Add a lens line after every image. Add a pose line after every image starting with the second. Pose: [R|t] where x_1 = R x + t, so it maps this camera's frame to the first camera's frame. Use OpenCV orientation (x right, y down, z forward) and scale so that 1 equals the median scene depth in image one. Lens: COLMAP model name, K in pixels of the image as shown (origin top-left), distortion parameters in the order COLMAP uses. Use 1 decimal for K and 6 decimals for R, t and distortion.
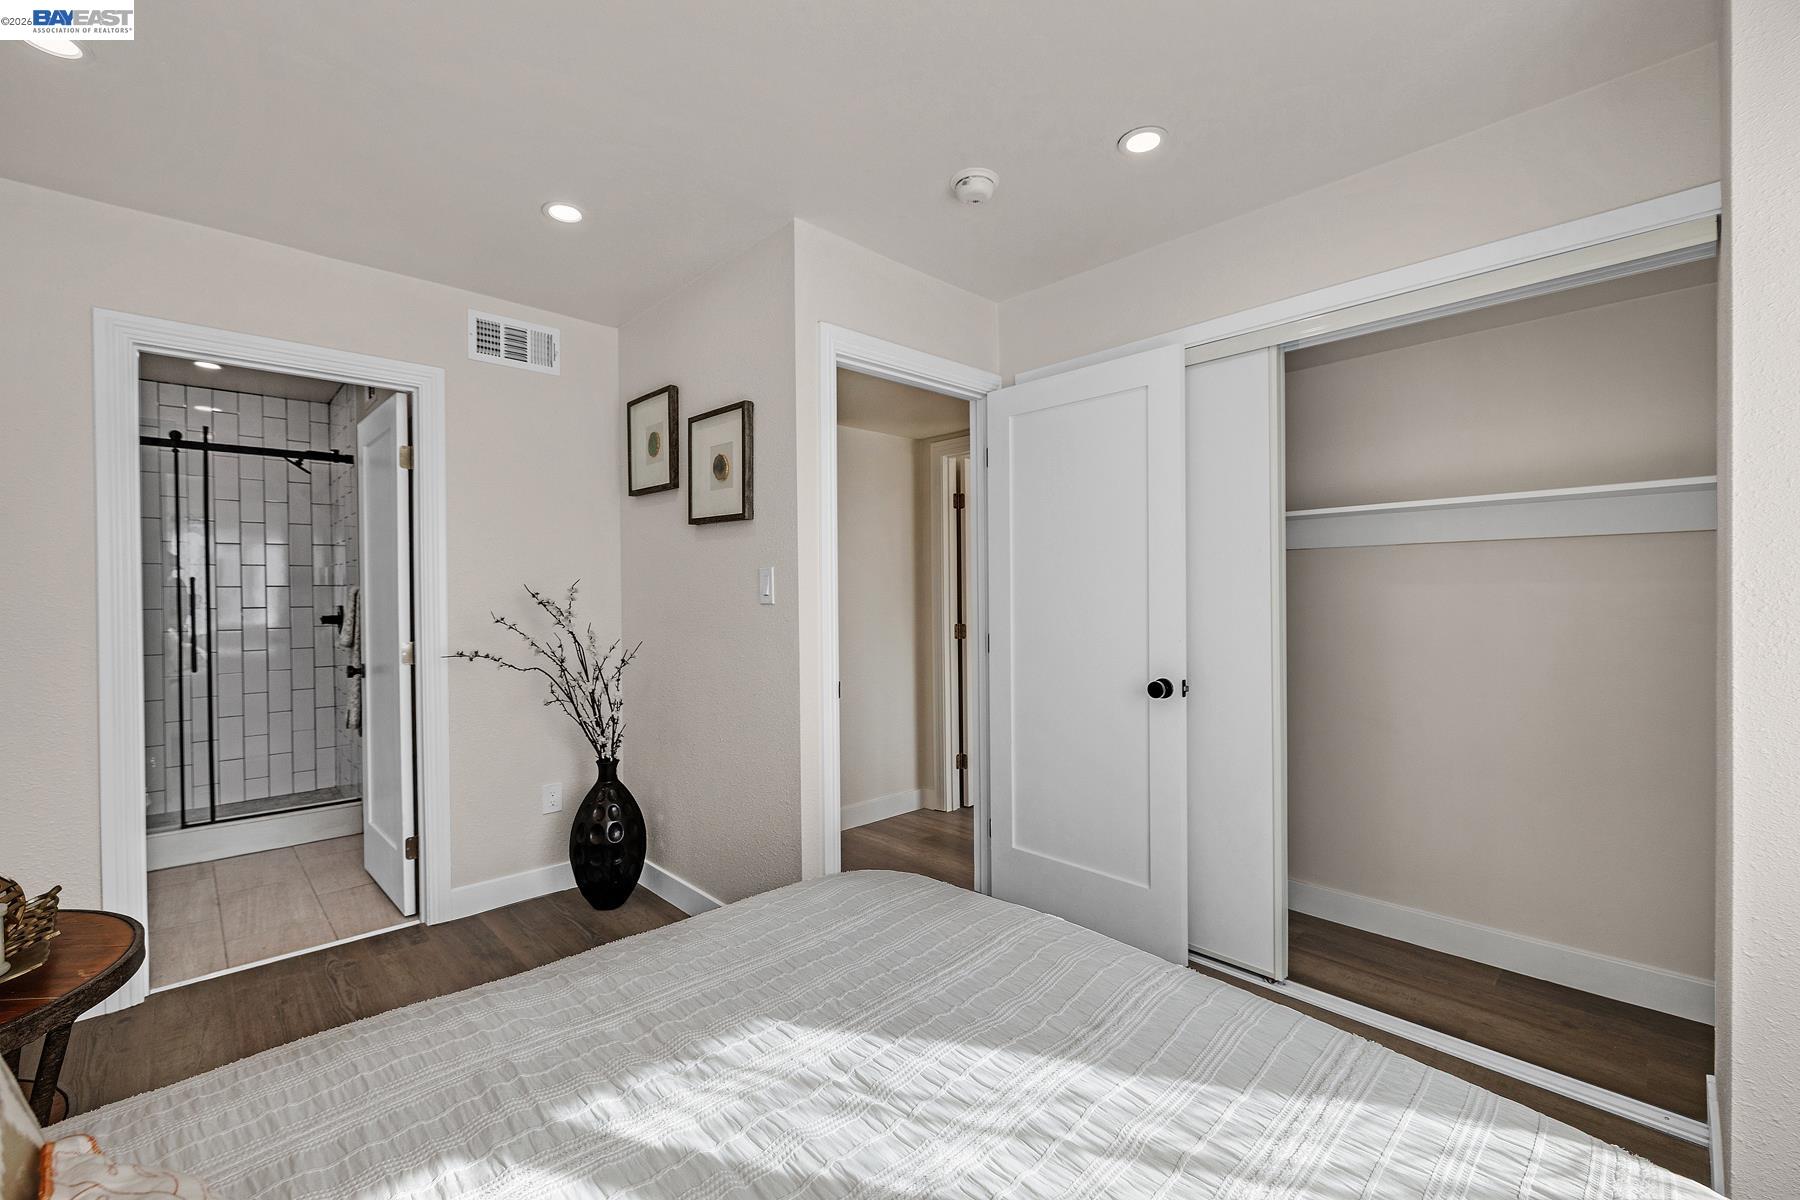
lens RADIAL K [[750.1, 0, 903.7], [0, 750.1, 609.1], [0, 0, 1]] dist [0.001798, 0.000493]
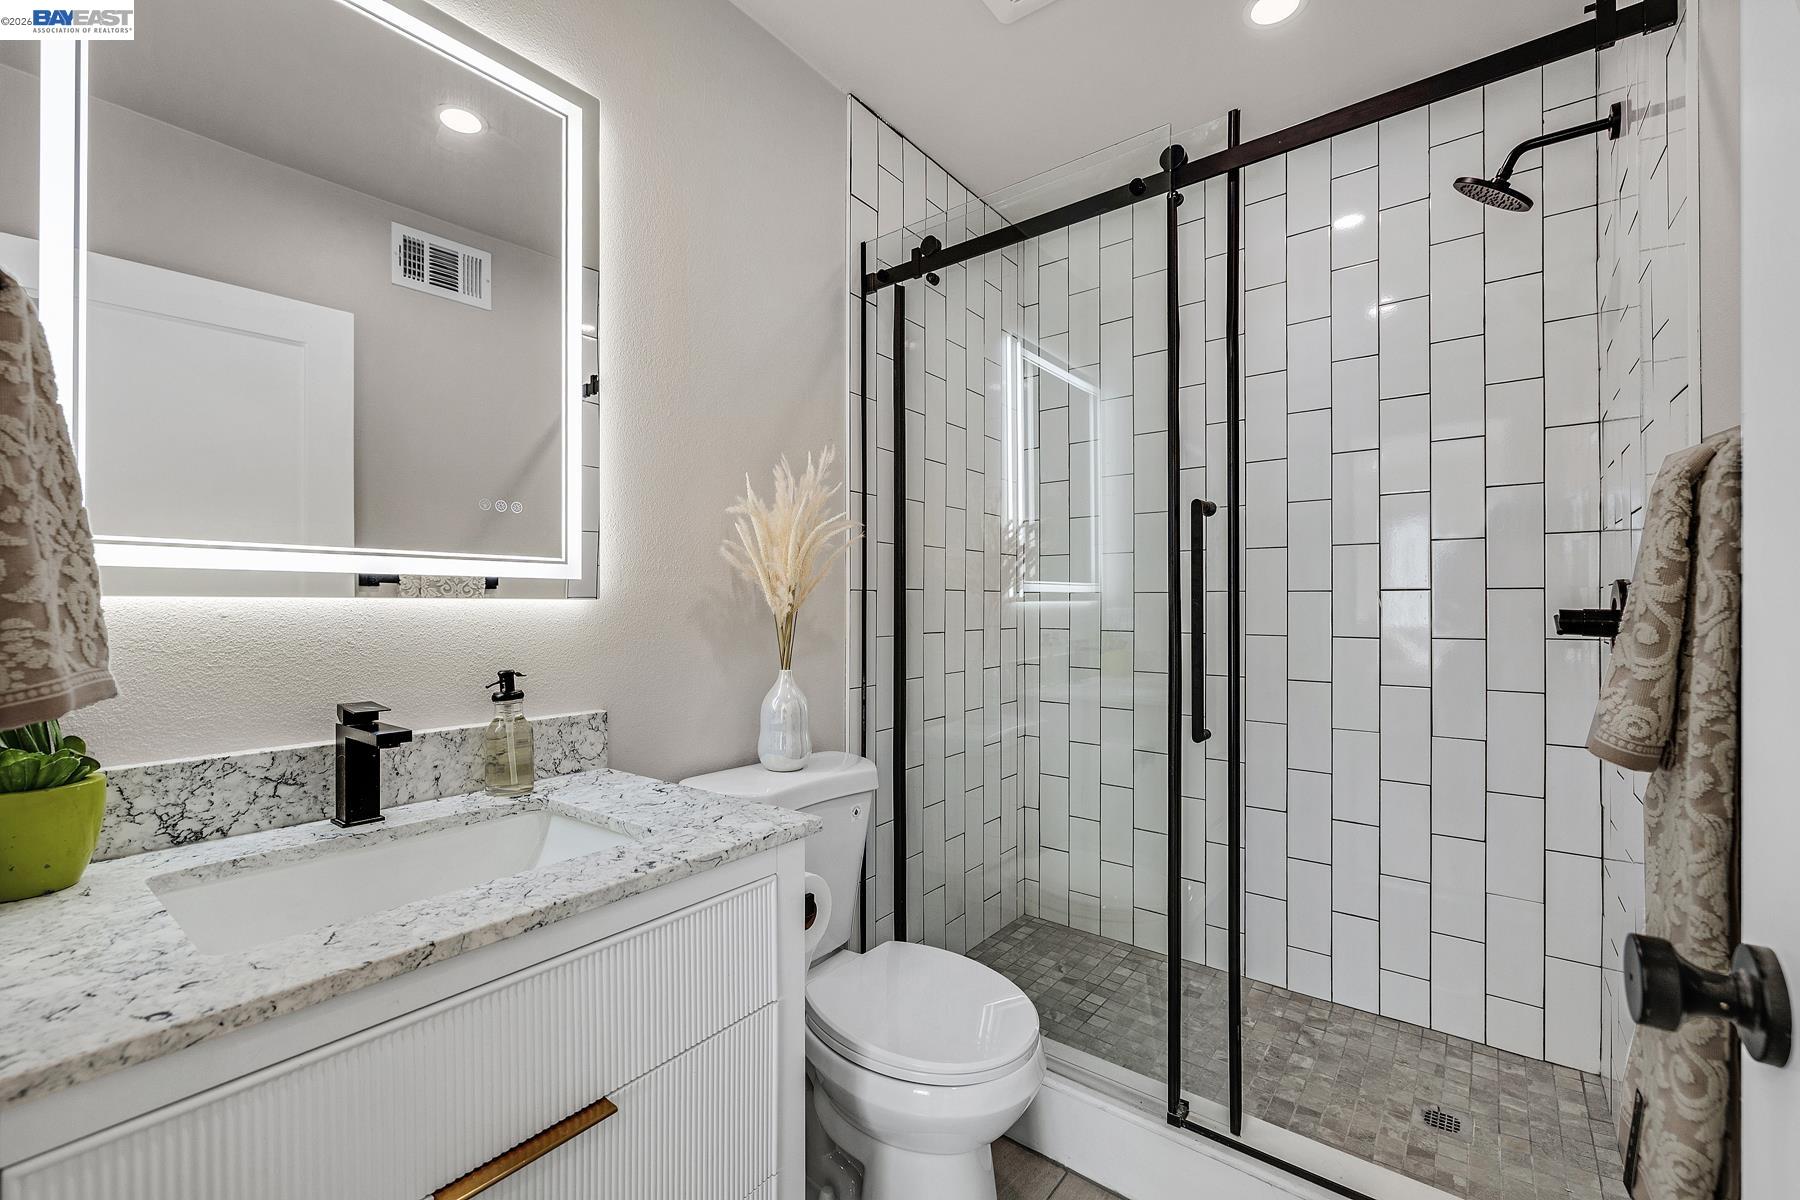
lens RADIAL K [[750.1, 0, 903.6], [0, 750.1, 602.2], [0, 0, 1]] dist [0.001798, 0.000493]
pose [[0.151806, 0.005845, -0.988393, -0.486166], [-0.008934, 0.999950, 0.004541, 0.007081], [0.988370, 0.008141, 0.151851, 0.658396]]
